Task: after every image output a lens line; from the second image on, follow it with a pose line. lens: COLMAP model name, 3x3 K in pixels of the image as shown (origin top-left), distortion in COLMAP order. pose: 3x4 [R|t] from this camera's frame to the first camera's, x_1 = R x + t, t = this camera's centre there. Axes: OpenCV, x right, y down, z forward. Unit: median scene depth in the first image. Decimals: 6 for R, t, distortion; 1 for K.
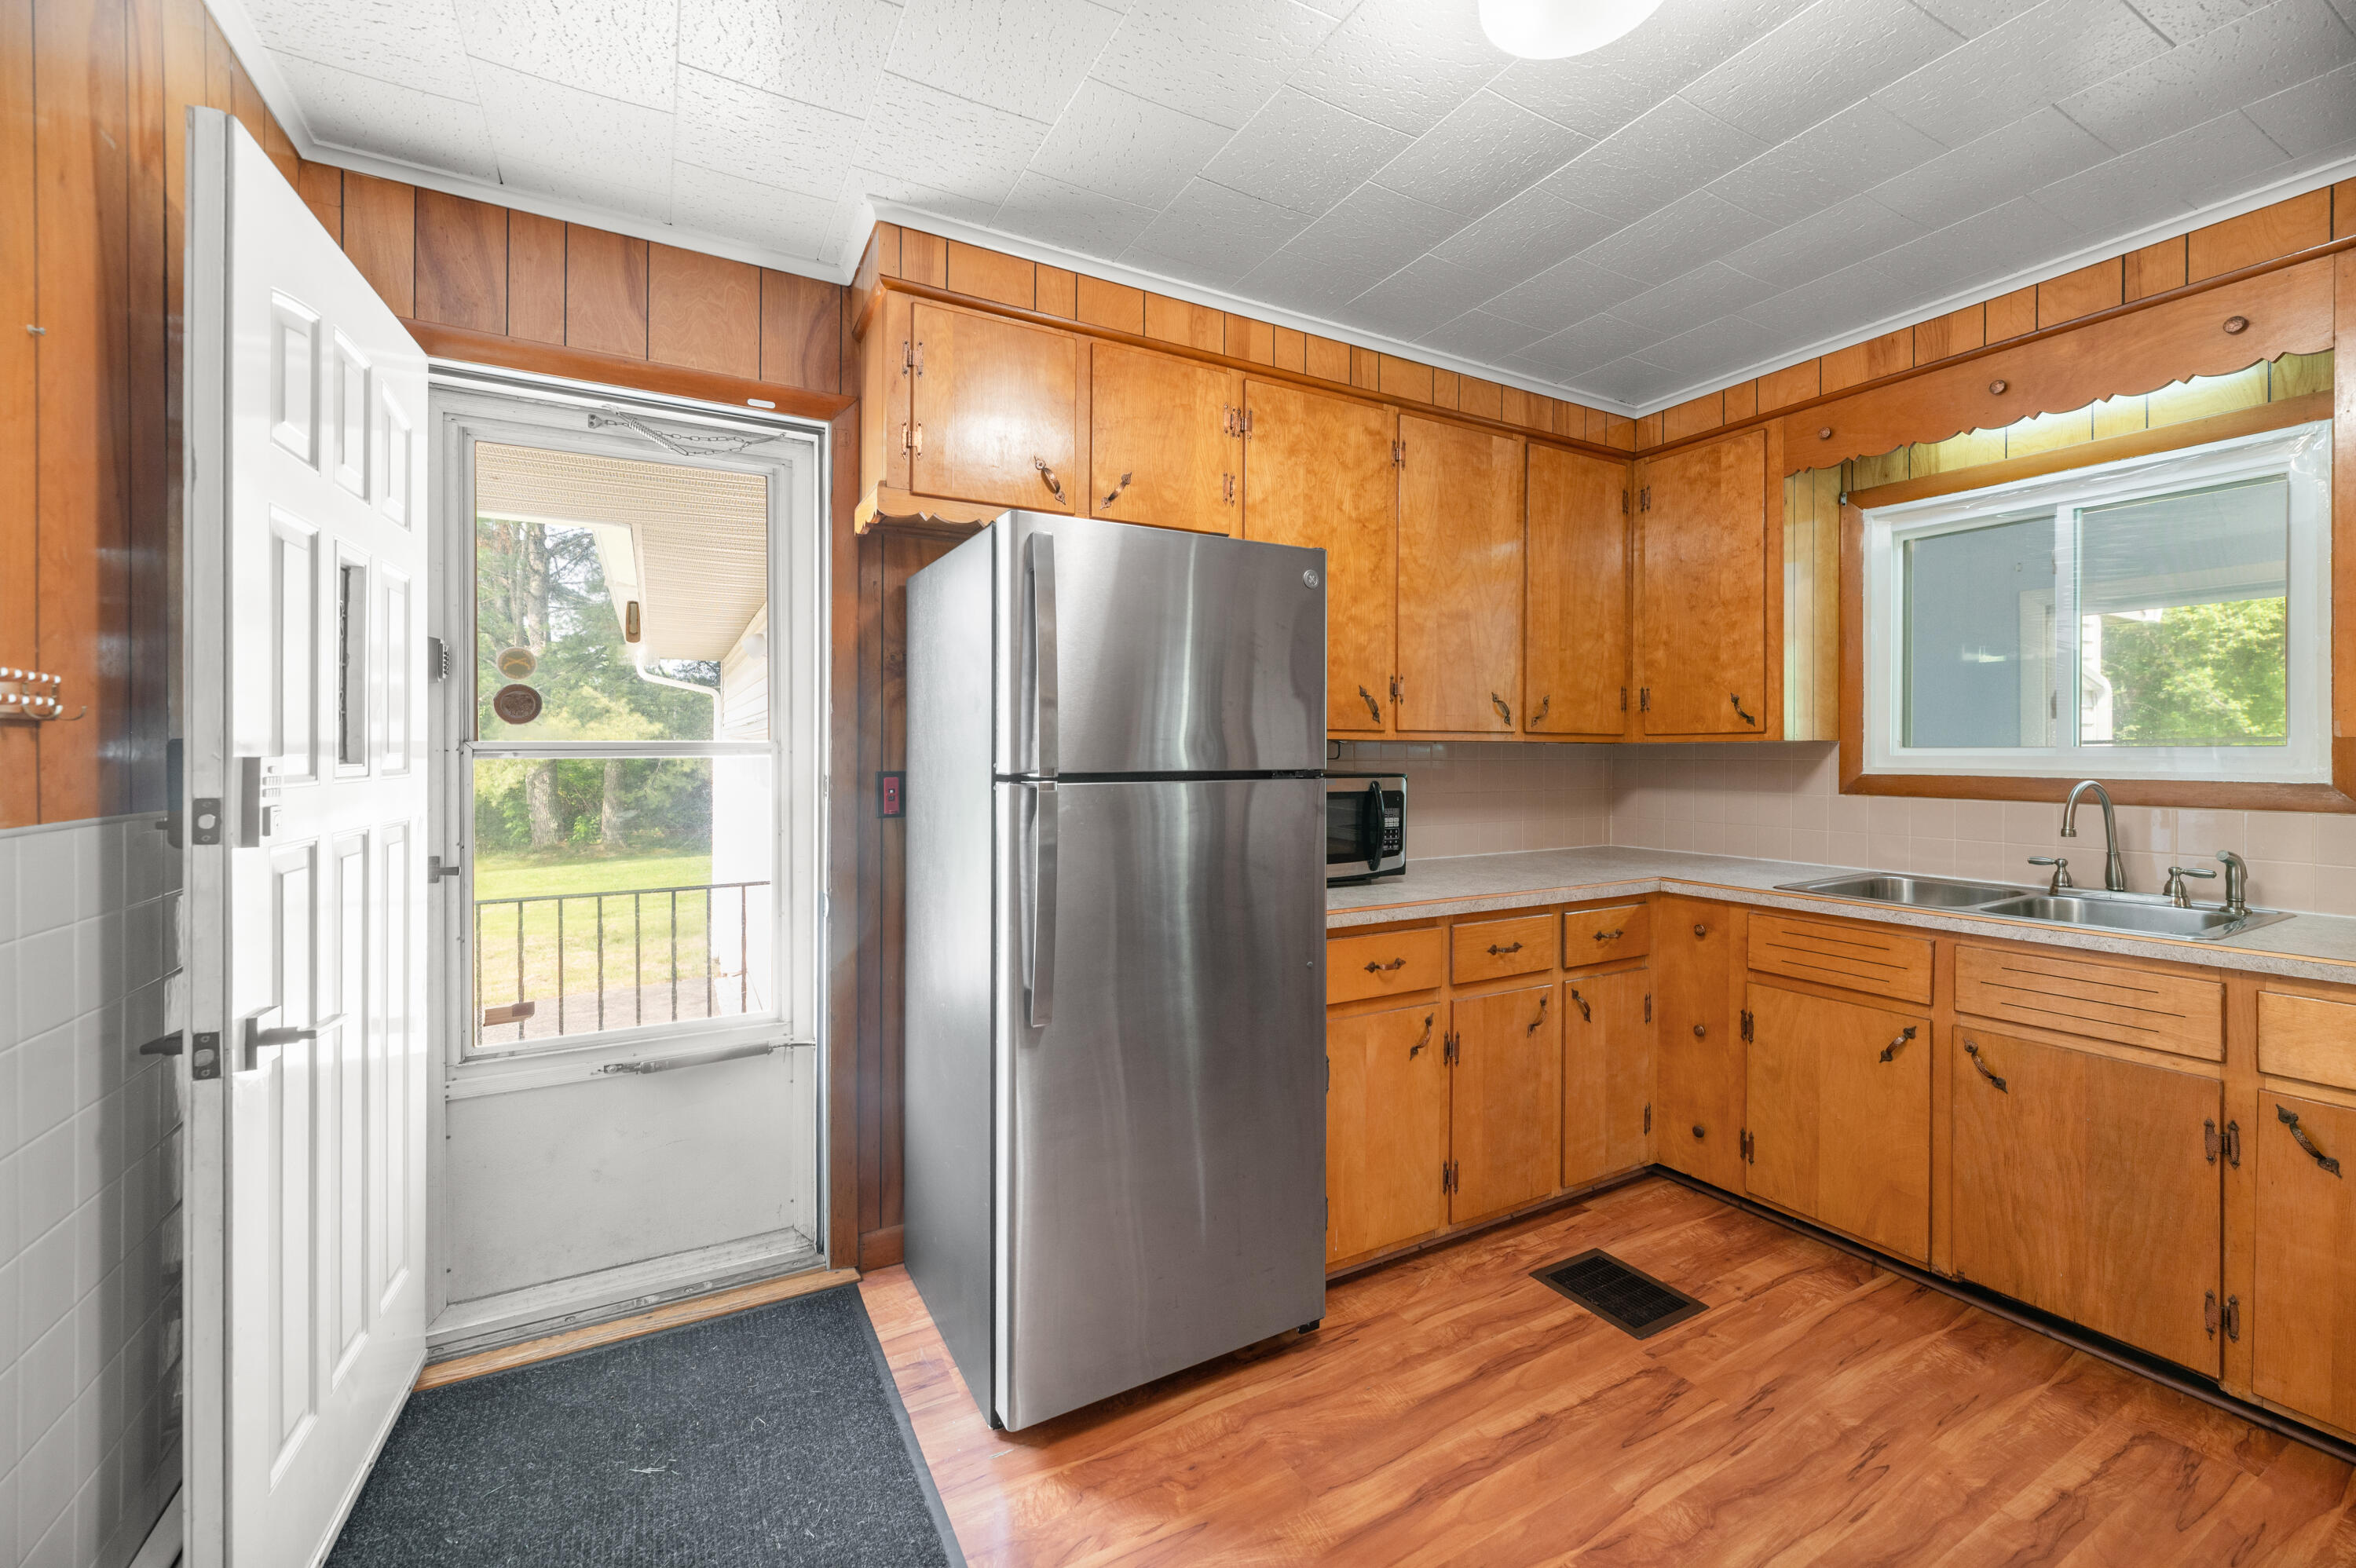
lens RADIAL K [[951.7, 0, 1179.7], [0, 951.7, 758.5], [0, 0, 1]] dist [-0.001550, 0.000376]
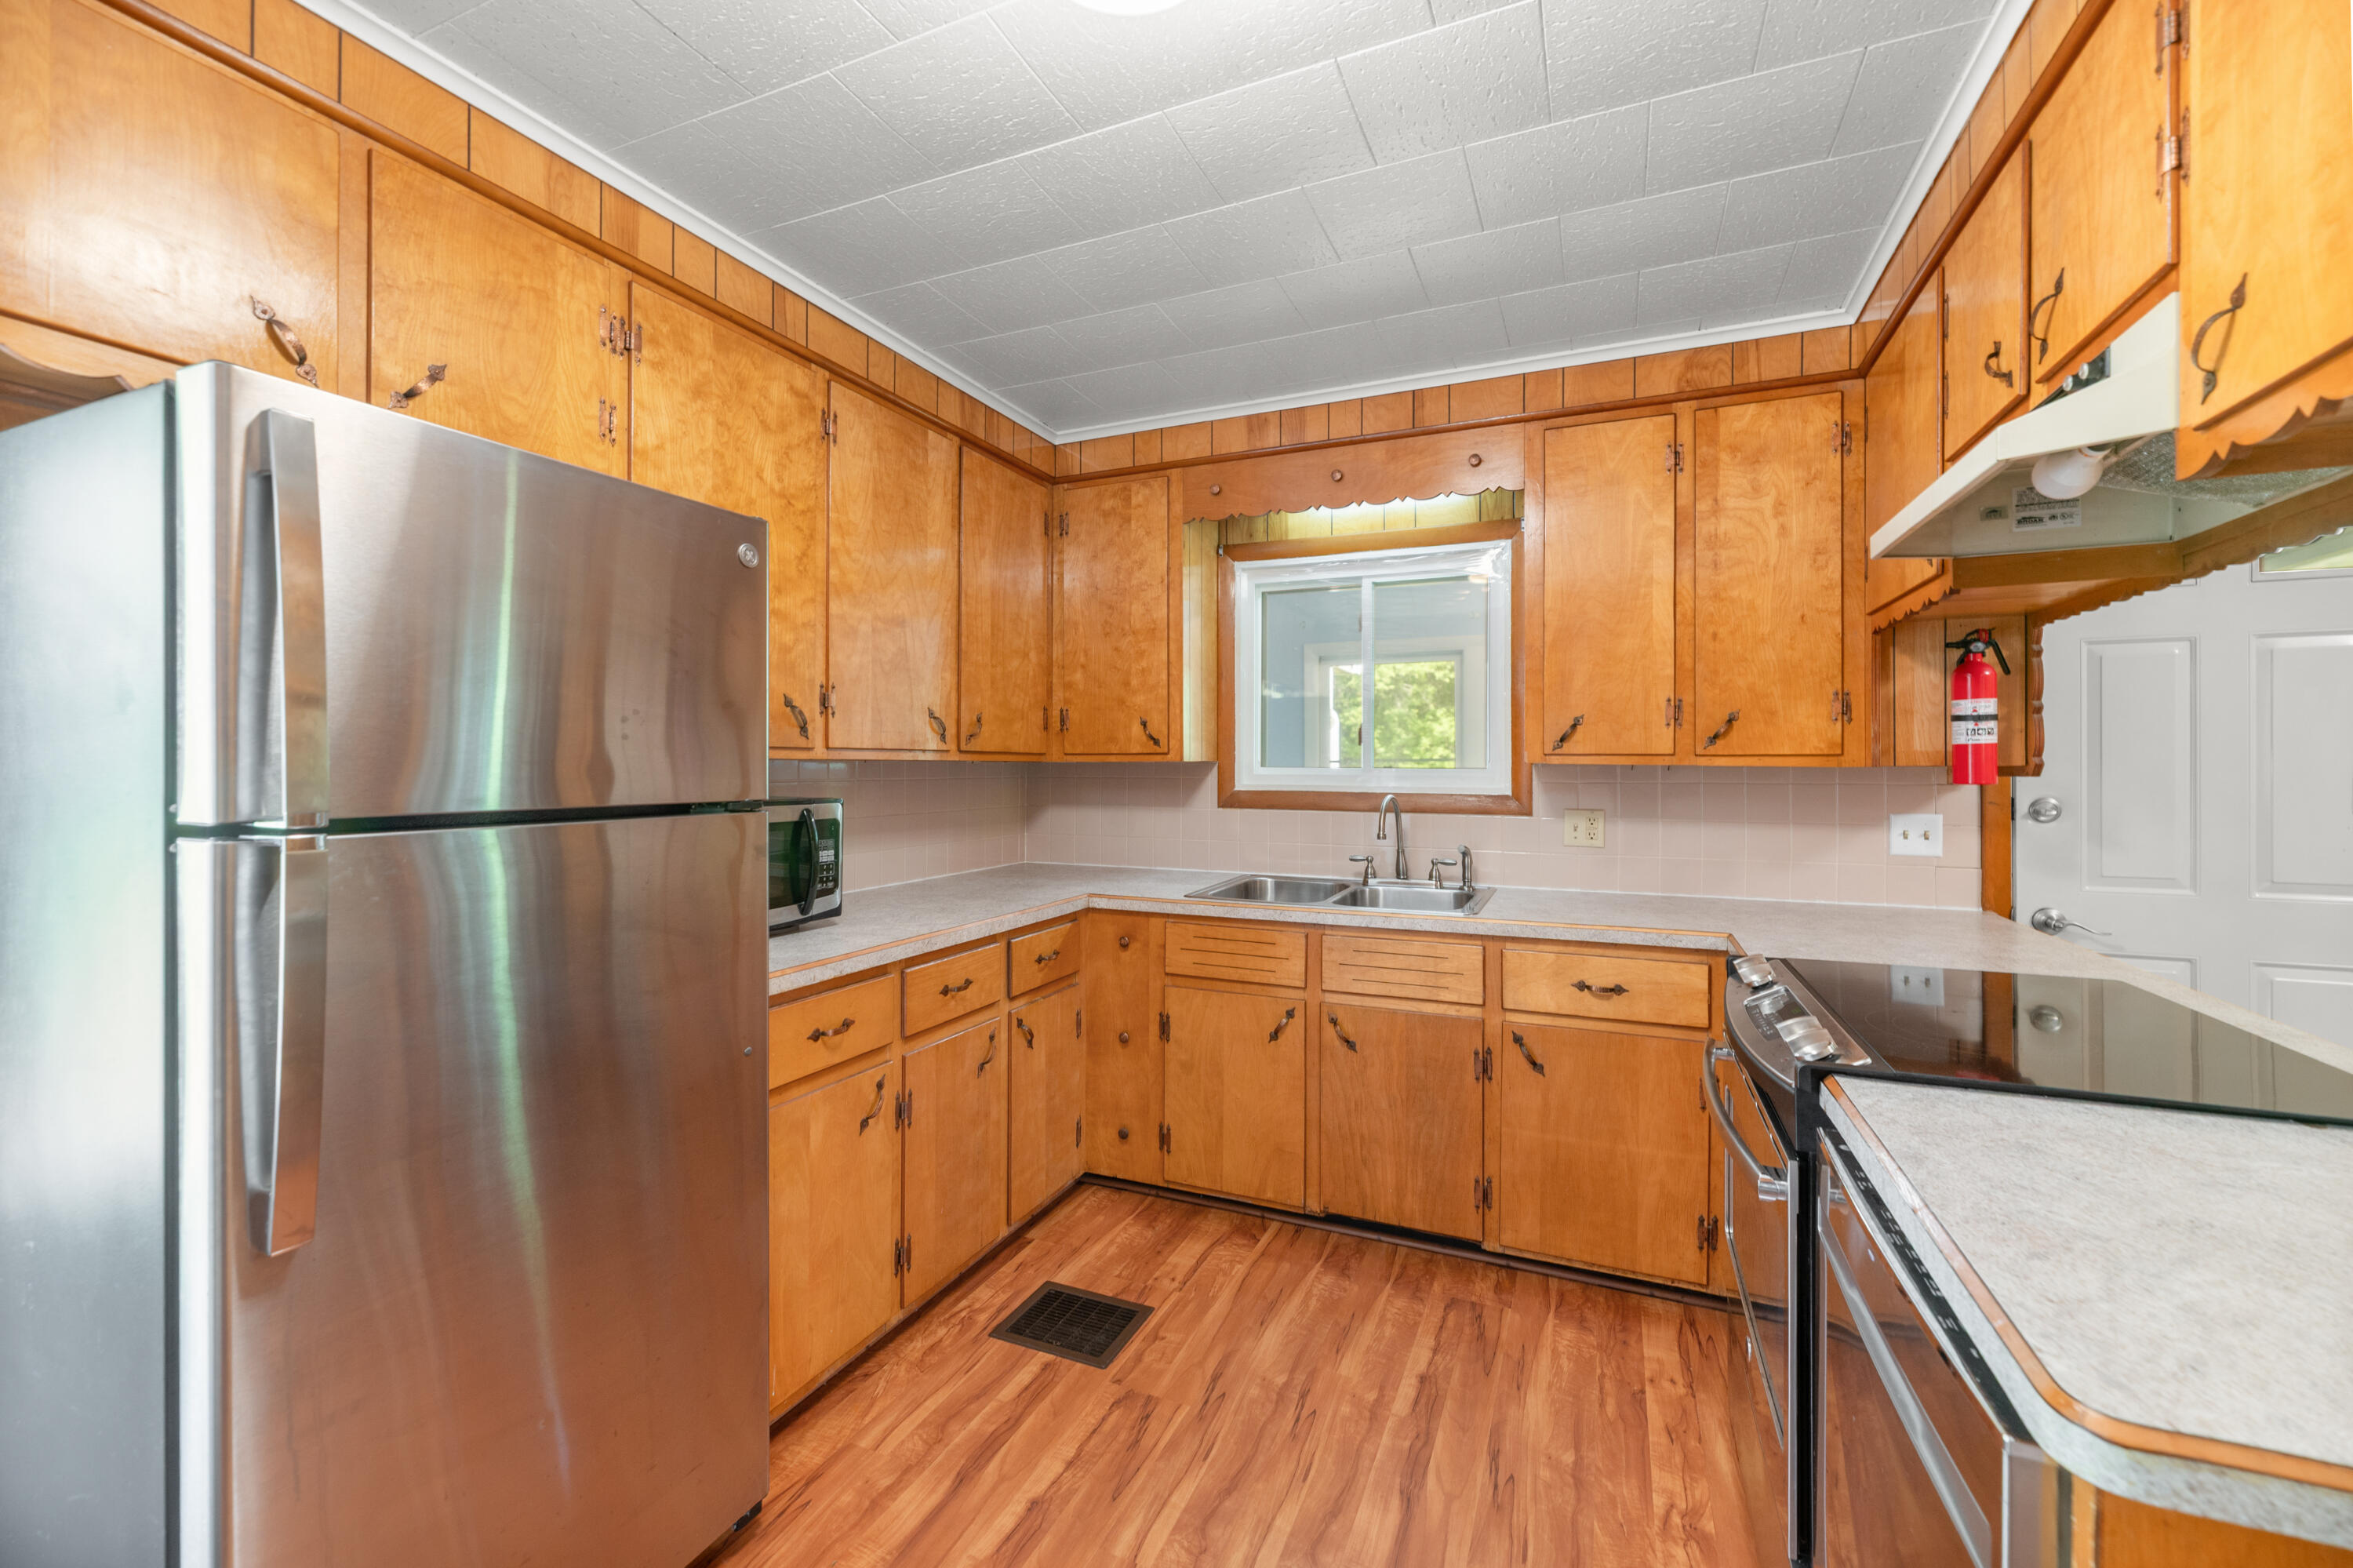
lens RADIAL K [[955.1, 0, 1183.9], [0, 955.1, 771.5], [0, 0, 1]] dist [0.001383, -0.001134]
pose [[0.795630, -0.002621, 0.605777, -0.046583], [0.001729, 0.999996, 0.002055, -0.011534], [-0.605780, -0.000588, 0.795632, 0.143751]]
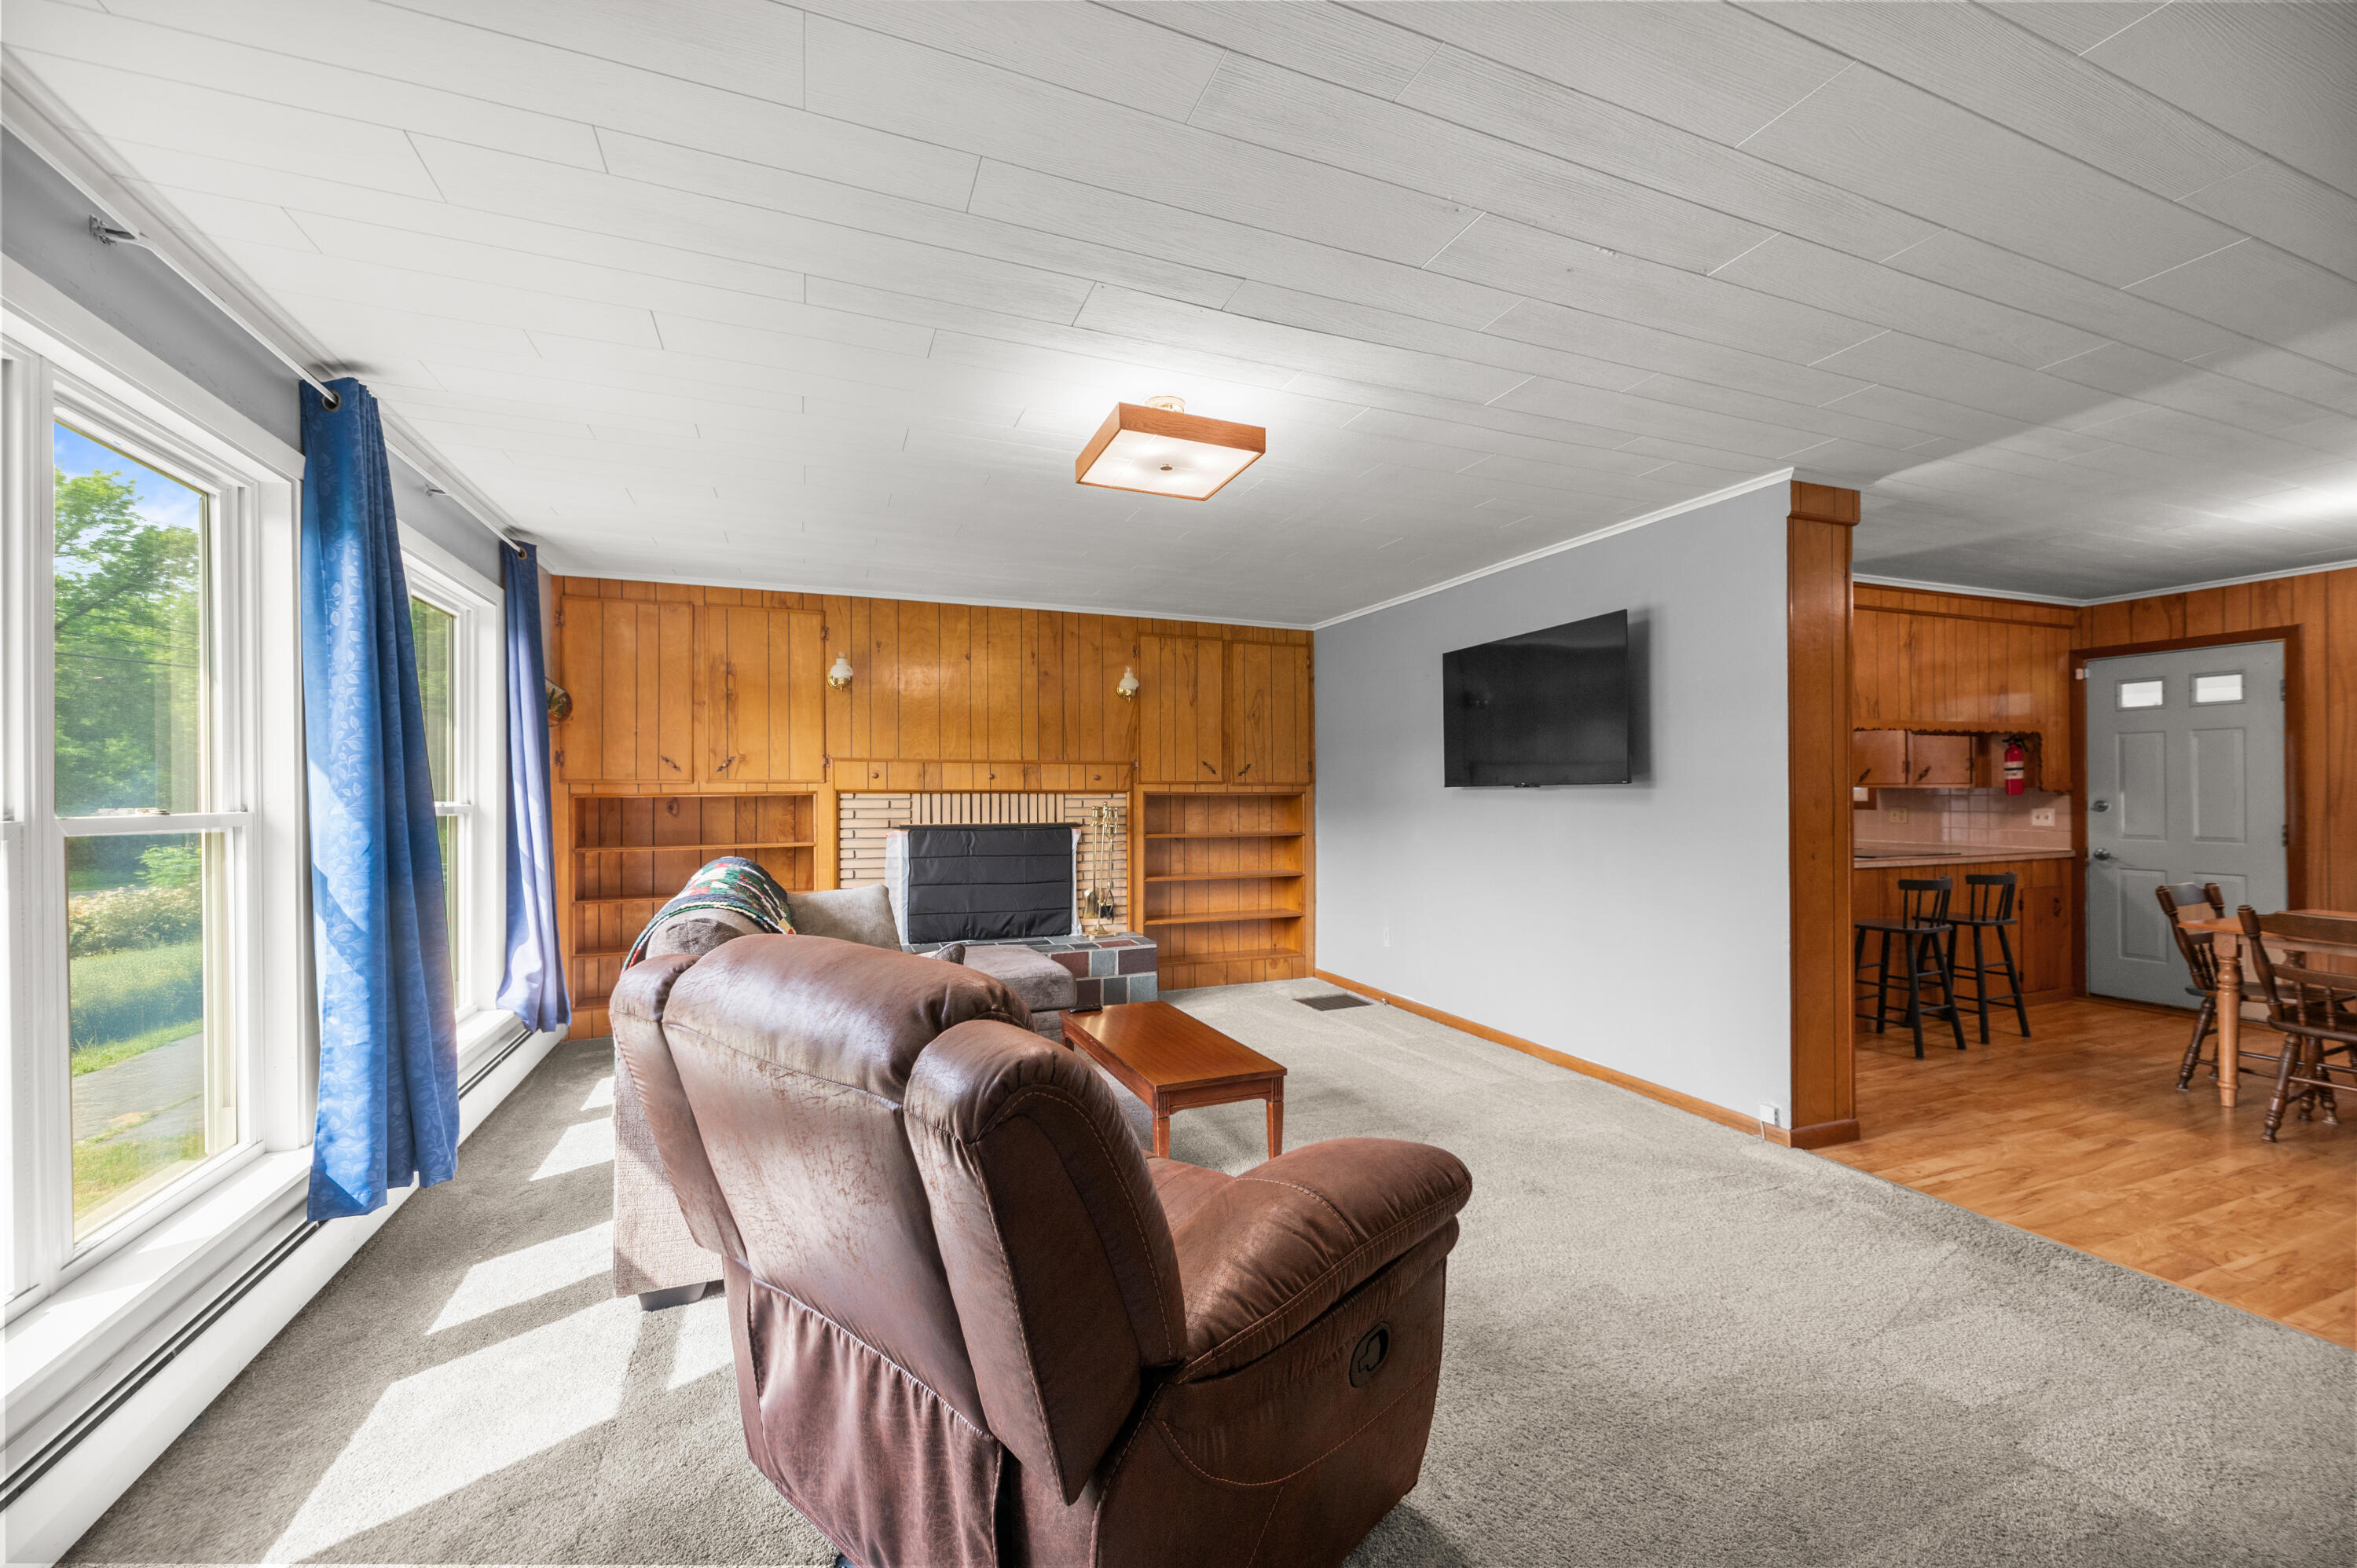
lens RADIAL K [[952.2, 0, 1178.3], [0, 952.2, 803.9], [0, 0, 1]] dist [-0.001550, 0.000376]
pose [[0.993123, -0.005205, -0.116956, -0.722308], [0.005901, 0.999967, 0.005602, 0.001481], [0.116923, -0.006254, 0.993121, -2.367857]]
